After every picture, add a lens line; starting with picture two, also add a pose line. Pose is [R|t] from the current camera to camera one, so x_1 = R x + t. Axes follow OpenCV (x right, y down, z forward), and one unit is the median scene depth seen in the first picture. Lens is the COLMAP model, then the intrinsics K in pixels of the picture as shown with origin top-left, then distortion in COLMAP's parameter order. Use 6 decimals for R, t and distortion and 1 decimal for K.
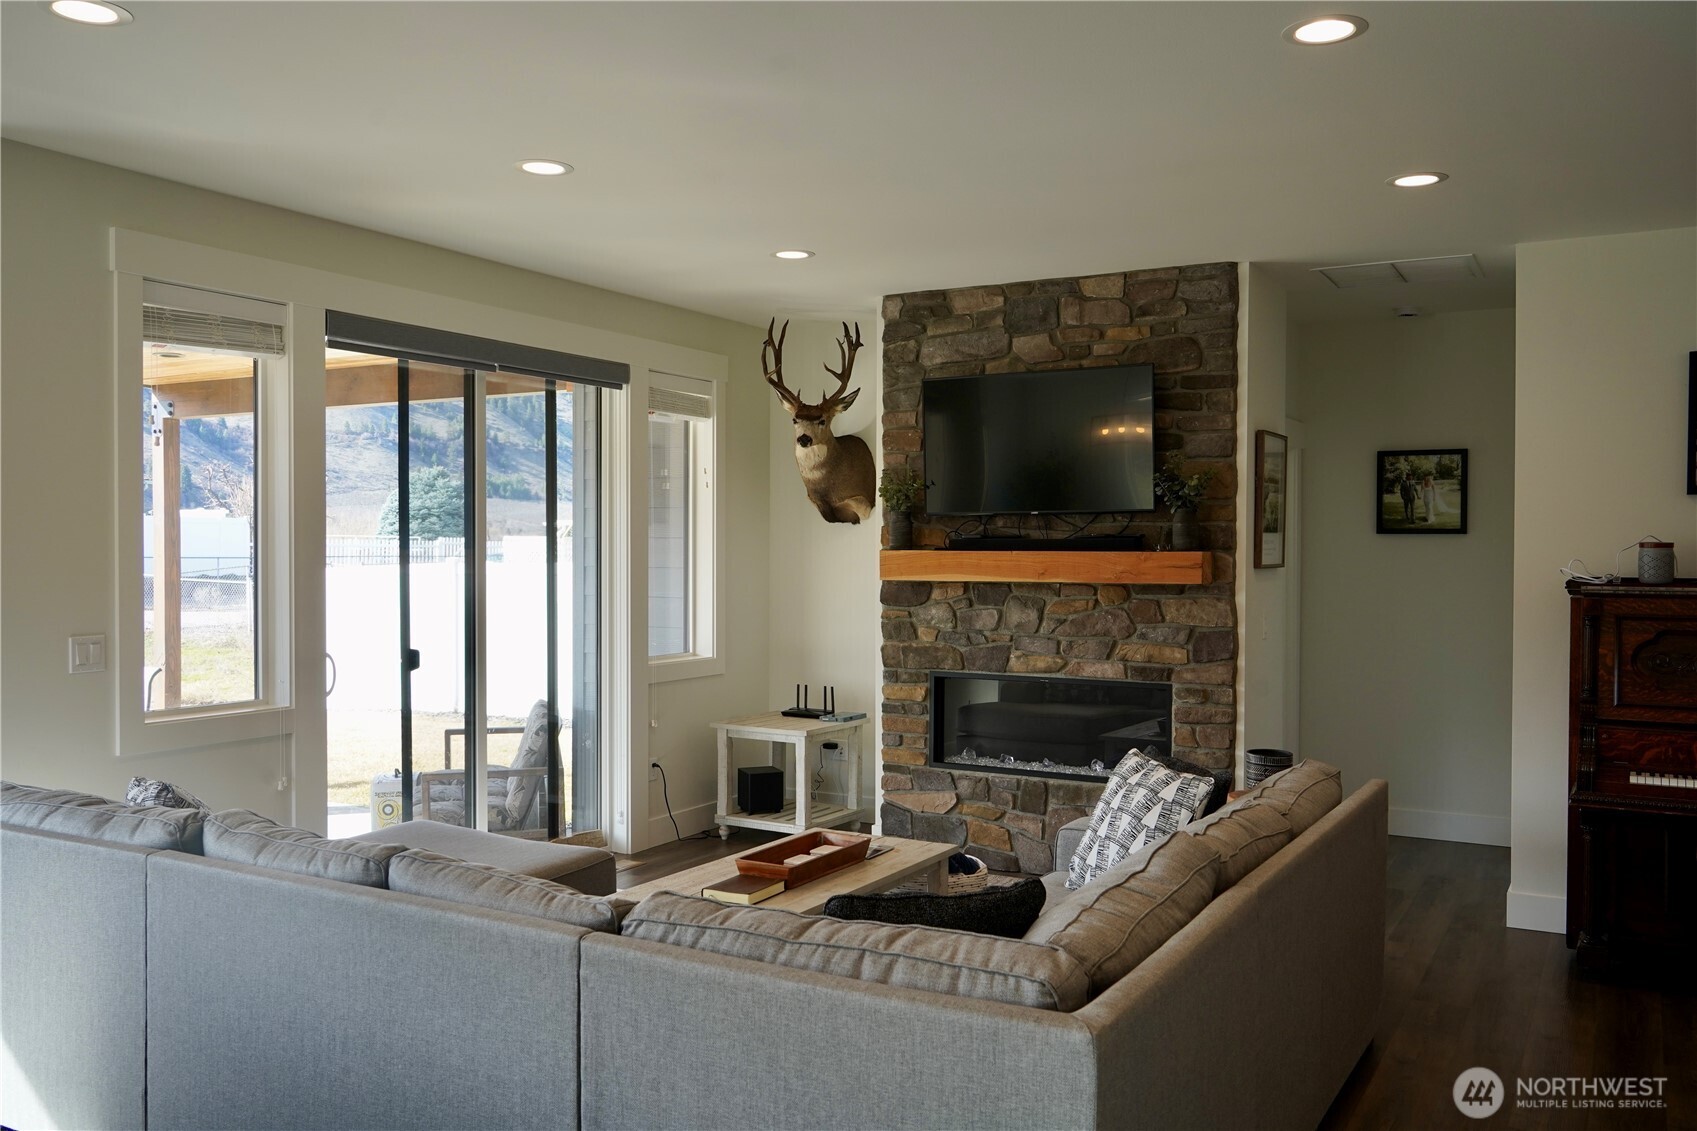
lens RADIAL K [[1368.4, 0, 865.7], [0, 1368.4, 572.8], [0, 0, 1]] dist [-0.014109, 0.020156]
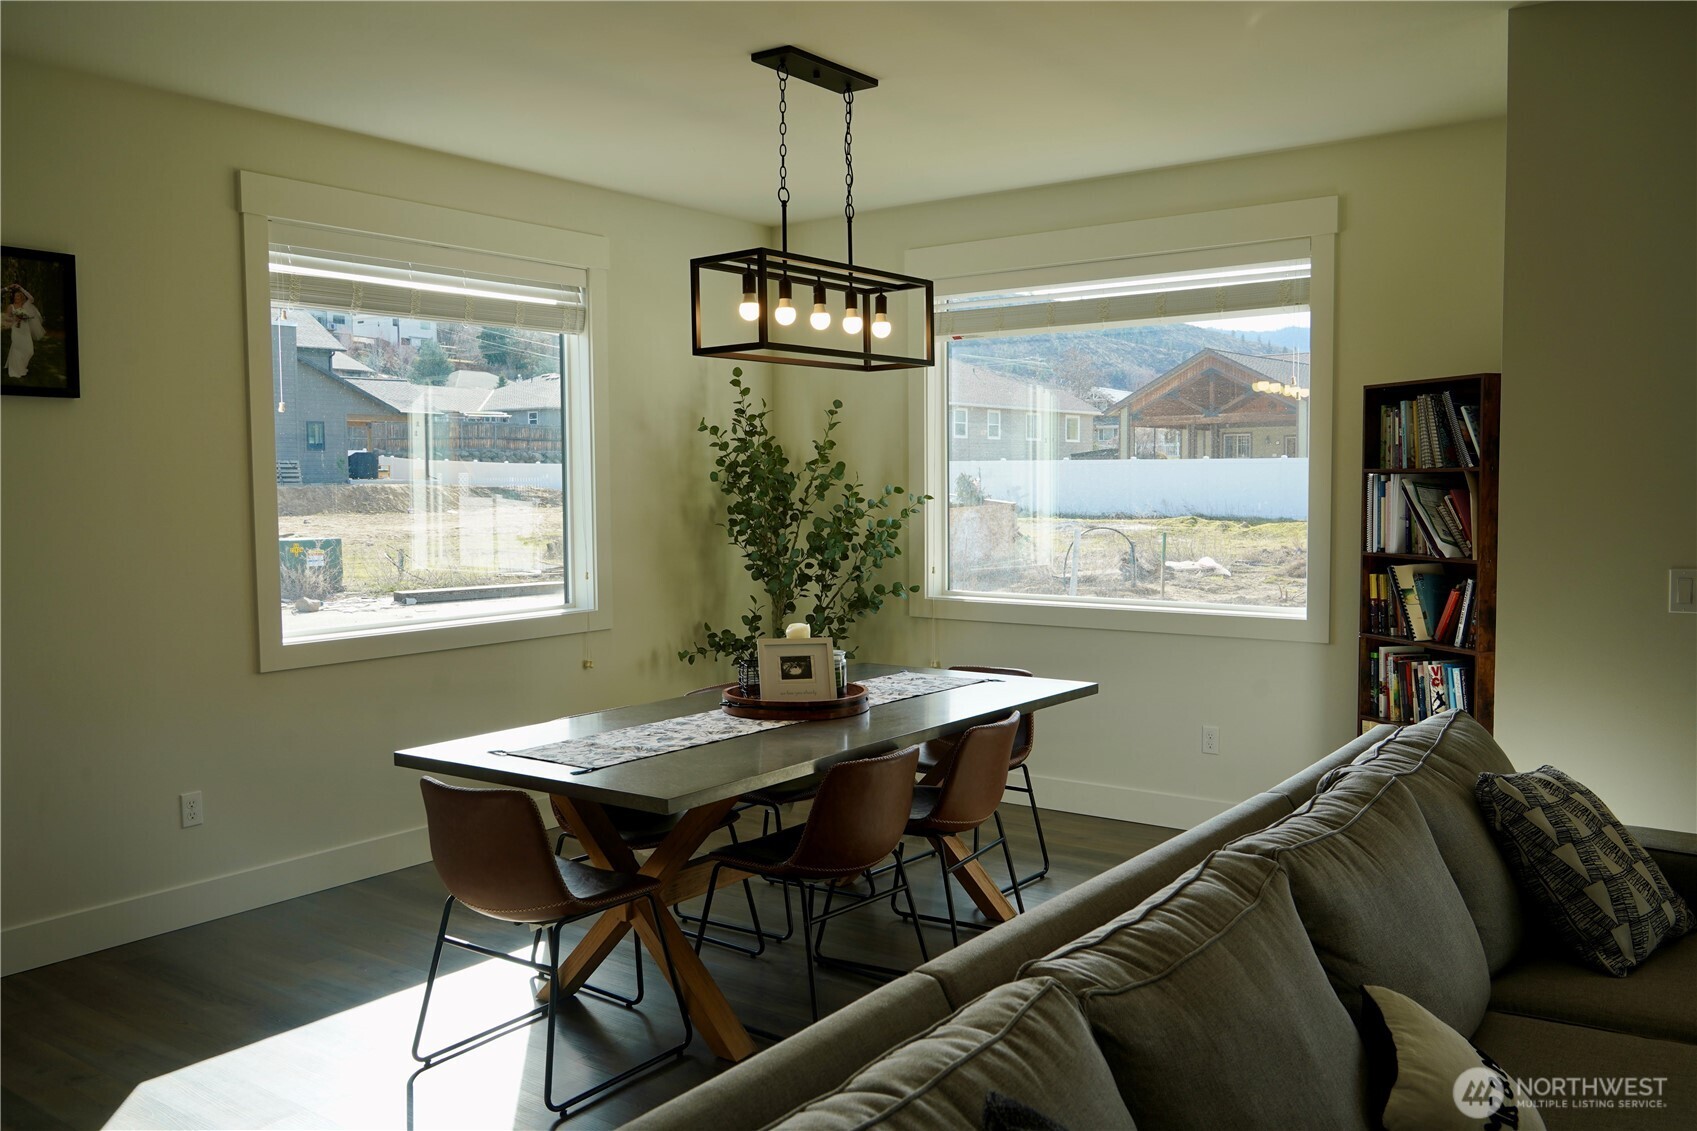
lens RADIAL K [[1368.4, 0, 843.9], [0, 1368.4, 549.4], [0, 0, 1]] dist [-0.014109, 0.020156]
pose [[-0.130033, 0.044435, -0.990513, 0.215228], [-0.012373, 0.998845, 0.046433, 0.002227], [0.991432, 0.018293, -0.129333, 0.441393]]
